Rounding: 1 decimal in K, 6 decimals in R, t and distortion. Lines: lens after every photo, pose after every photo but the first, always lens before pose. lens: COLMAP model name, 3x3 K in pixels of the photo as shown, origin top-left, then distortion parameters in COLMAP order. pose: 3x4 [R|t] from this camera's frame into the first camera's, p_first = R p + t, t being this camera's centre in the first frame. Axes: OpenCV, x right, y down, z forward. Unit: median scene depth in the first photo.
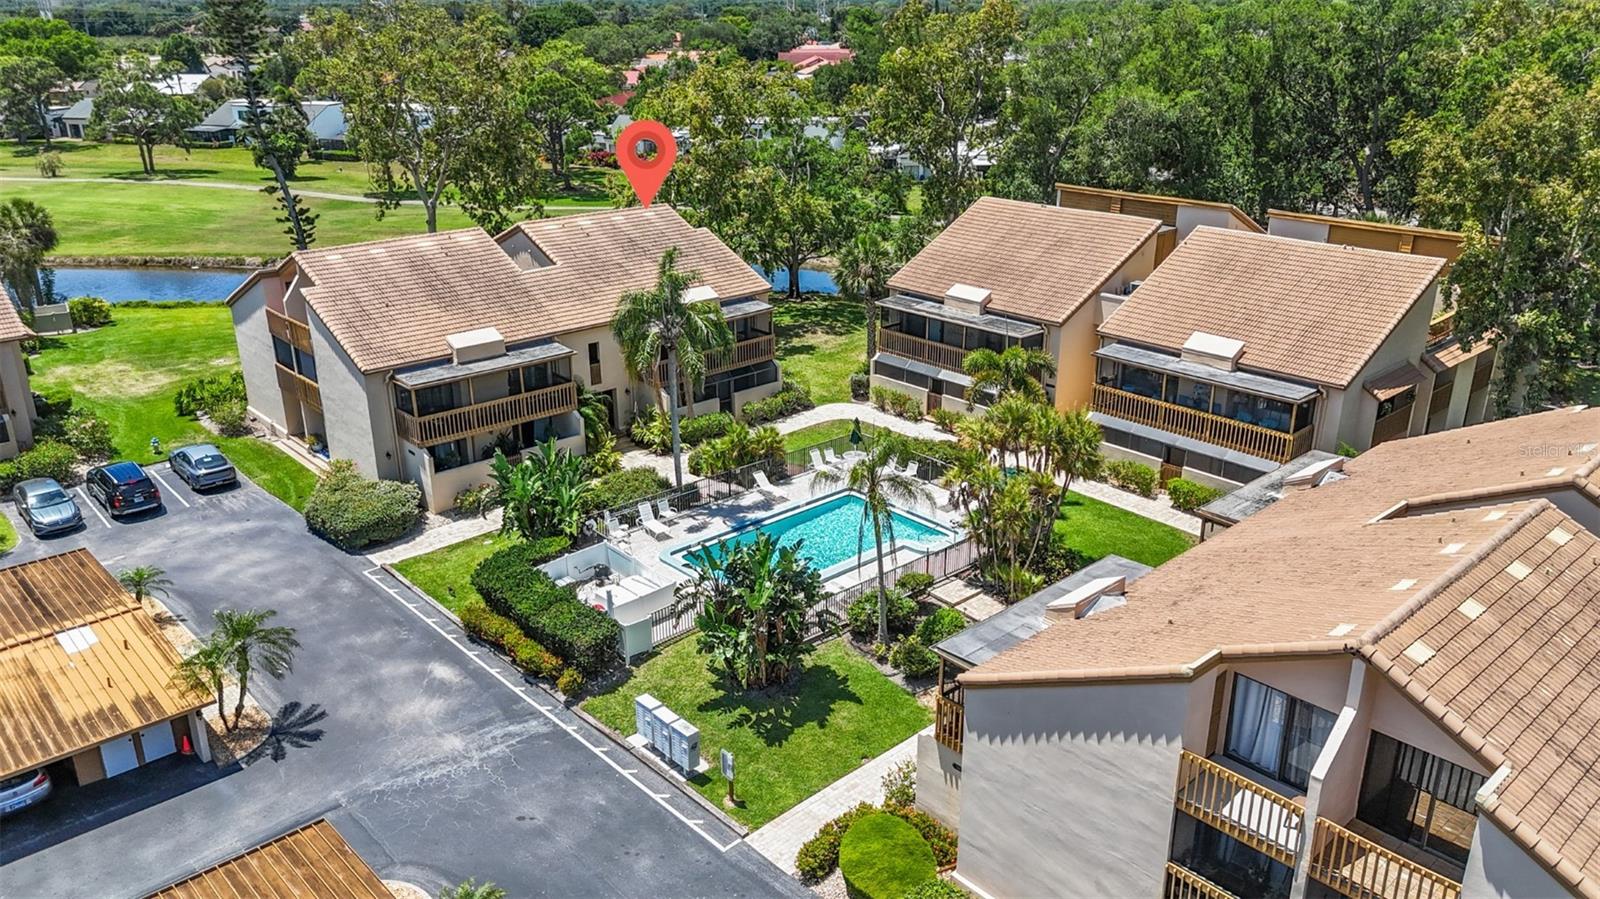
lens RADIAL K [[1179.7, 0, 800.0], [0, 1179.7, 449.5], [0, 0, 1]] dist [0.024229, -0.002754]
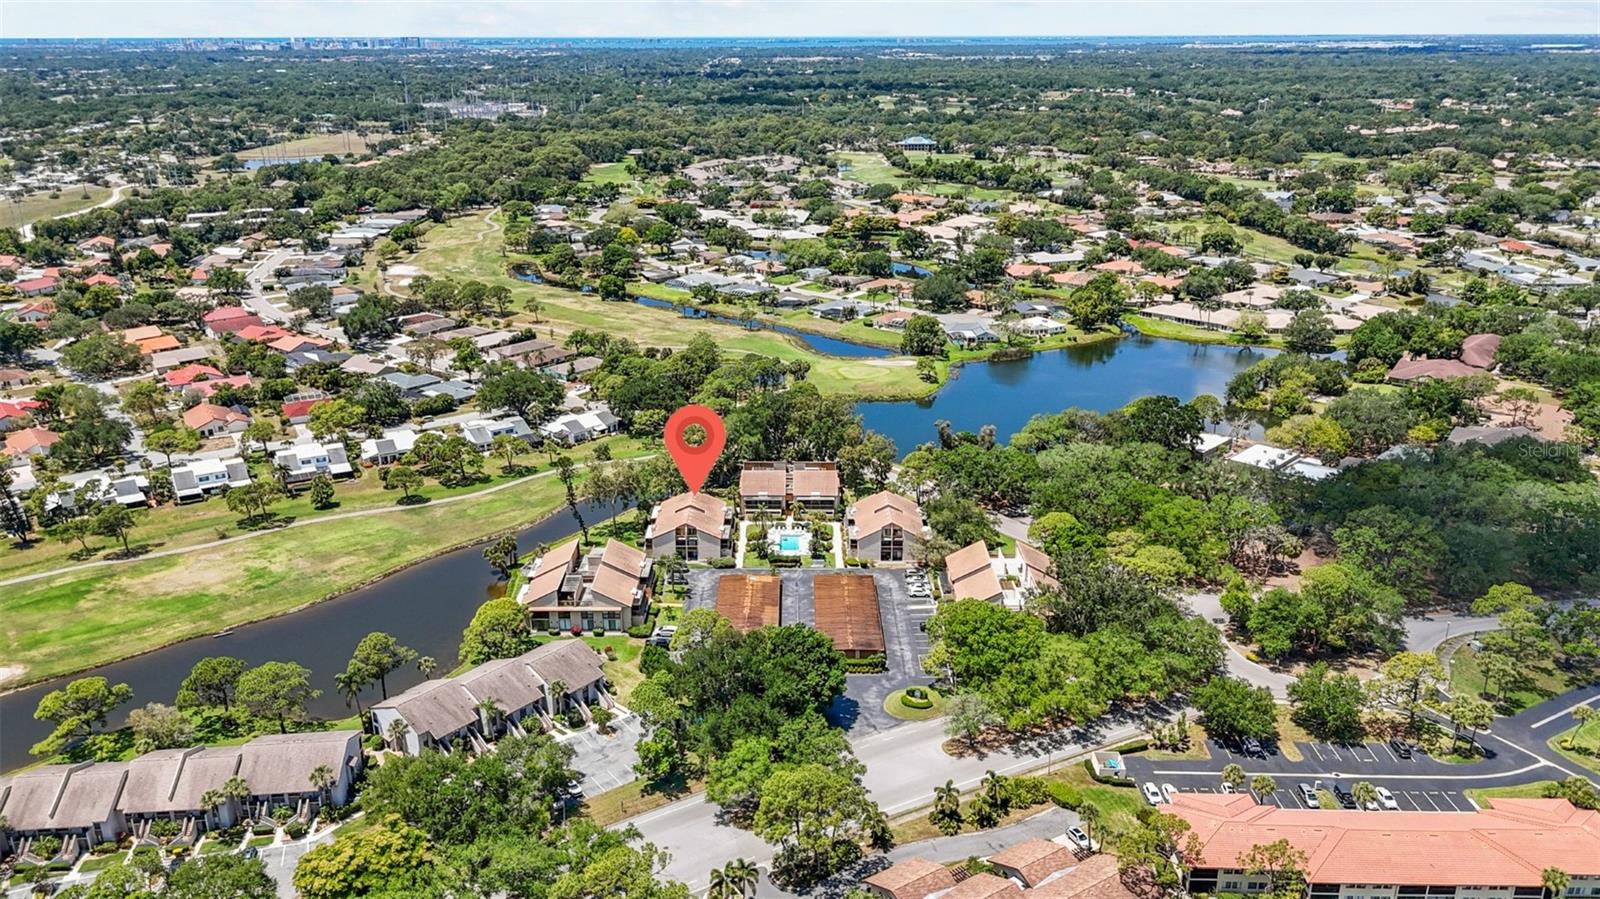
lens RADIAL K [[1179.7, 0, 800.0], [0, 1179.7, 449.5], [0, 0, 1]] dist [0.024229, -0.002754]
pose [[0.672339, -0.232193, 0.702884, -3.793609], [0.255353, 0.963997, 0.074193, -0.758533], [-0.694805, 0.129601, 0.707424, -3.147009]]
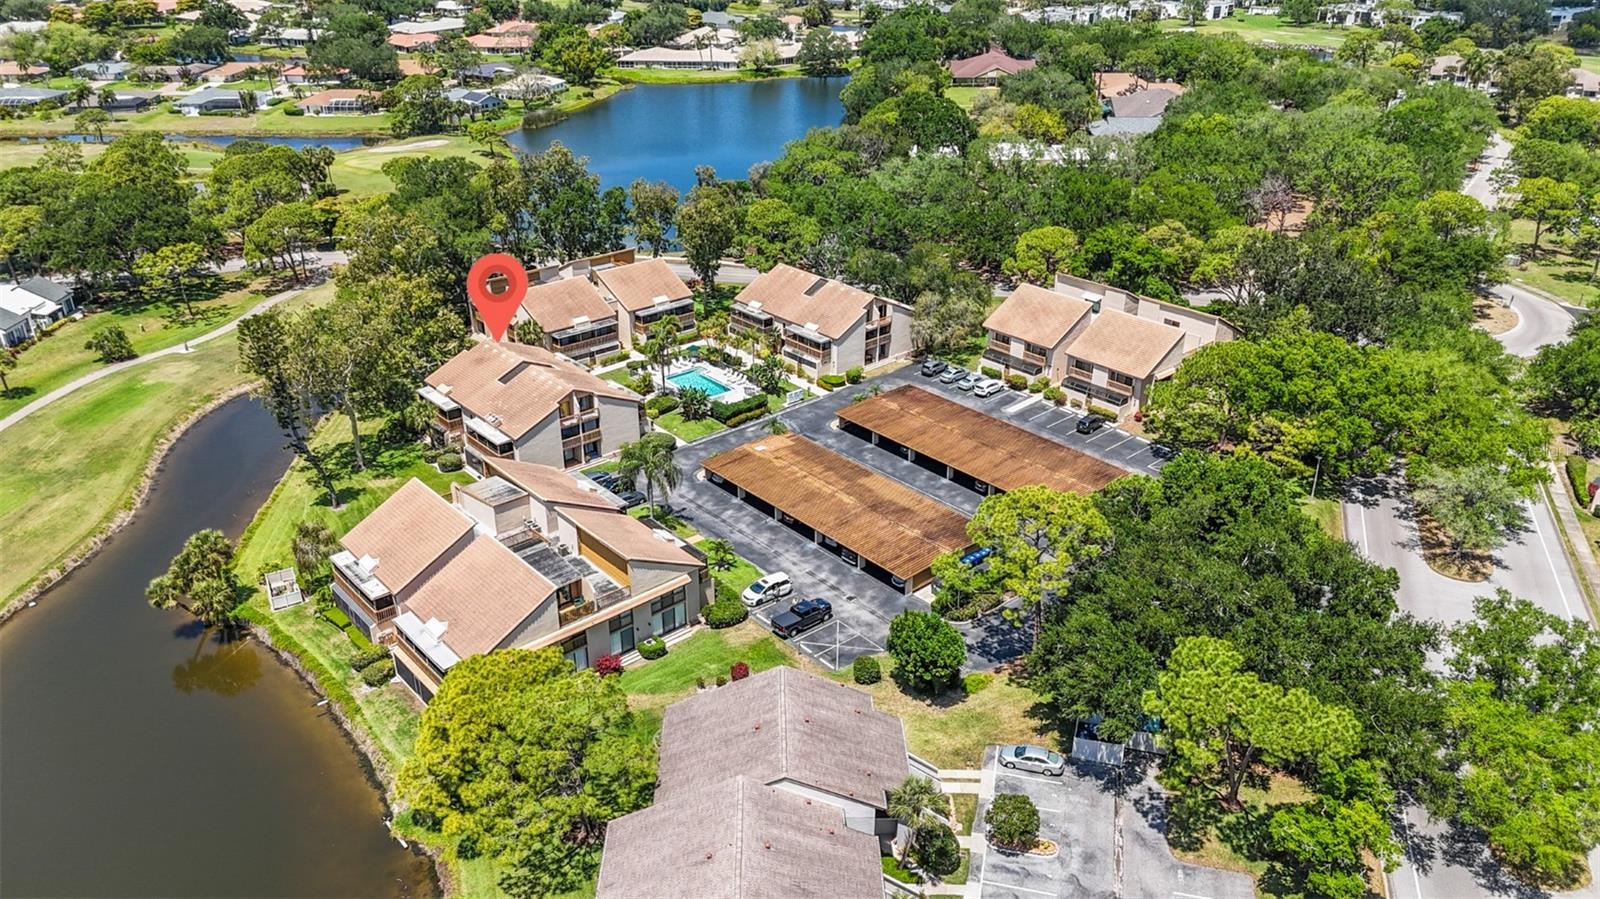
lens RADIAL K [[1179.7, 0, 800.0], [0, 1179.7, 449.5], [0, 0, 1]] dist [0.024229, -0.002754]
pose [[0.016486, -0.427959, 0.903648, -2.850475], [0.359324, 0.845929, 0.394068, -0.896952], [-0.933067, 0.318206, 0.167722, 0.169243]]
